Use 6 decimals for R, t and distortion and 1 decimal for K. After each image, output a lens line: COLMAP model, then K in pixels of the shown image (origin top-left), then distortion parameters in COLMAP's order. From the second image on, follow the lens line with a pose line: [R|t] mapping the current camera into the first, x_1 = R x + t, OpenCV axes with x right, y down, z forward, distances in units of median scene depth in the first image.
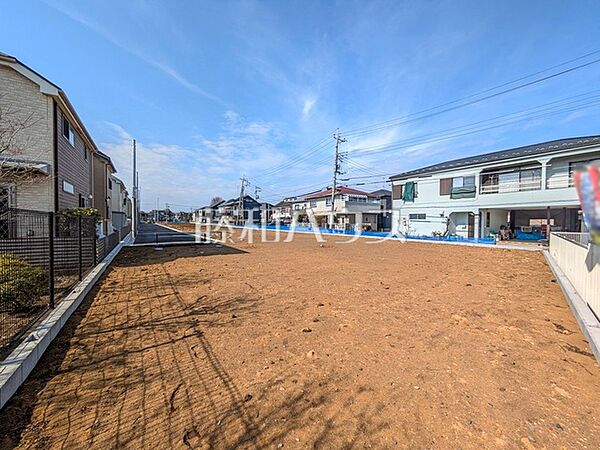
lens RADIAL K [[309.5, 0, 300.0], [0, 309.5, 225.0], [0, 0, 1]] dist [-0.002922, -0.000711]
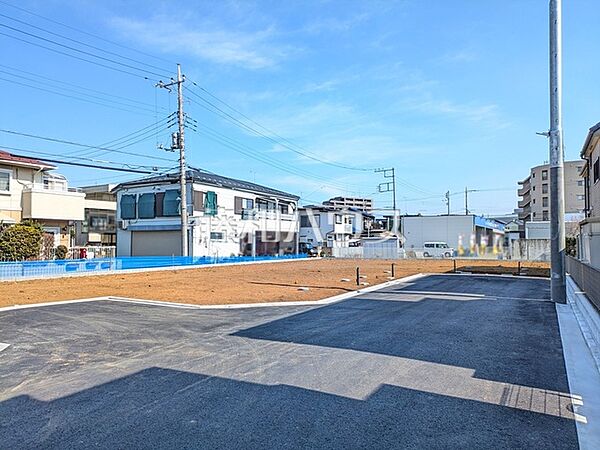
lens RADIAL K [[437.0, 0, 300.0], [0, 437.0, 225.0], [0, 0, 1]] dist [0.038998, 0.000510]
pose [[-0.538041, 0.043111, 0.841815, -0.720257], [0.018467, 0.999054, -0.039361, -0.006173], [-0.842716, -0.005632, -0.538329, 1.487114]]
